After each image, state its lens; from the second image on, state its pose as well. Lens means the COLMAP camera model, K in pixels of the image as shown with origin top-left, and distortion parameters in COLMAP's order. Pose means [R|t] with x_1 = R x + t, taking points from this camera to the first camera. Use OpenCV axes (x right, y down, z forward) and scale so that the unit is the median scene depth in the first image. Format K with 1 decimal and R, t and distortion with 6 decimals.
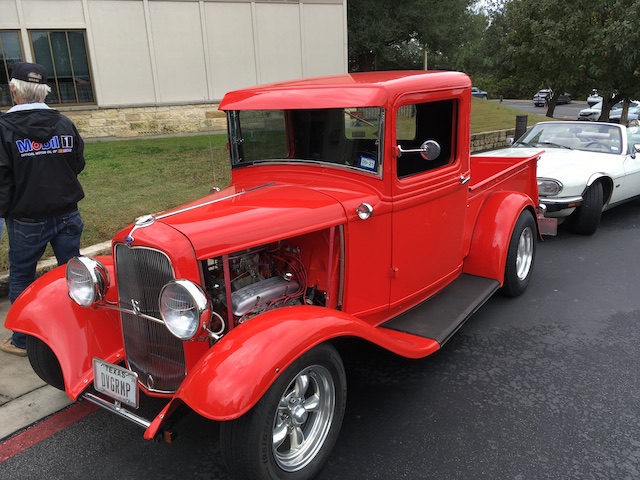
lens RADIAL K [[538.6, 0, 319.7], [0, 538.6, 240.0], [0, 0, 1]] dist [0.013248, -0.000712]
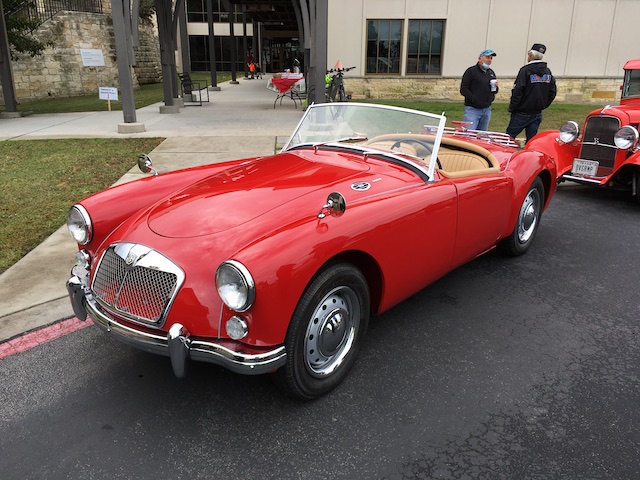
lens RADIAL K [[538.6, 0, 320.3], [0, 538.6, 241.1], [0, 0, 1]] dist [0.013248, -0.000712]
pose [[0.910089, 0.161803, -0.381521, -0.101786], [-0.151926, 0.986799, 0.056093, 0.136507], [0.385560, 0.006913, 0.922657, -0.383391]]
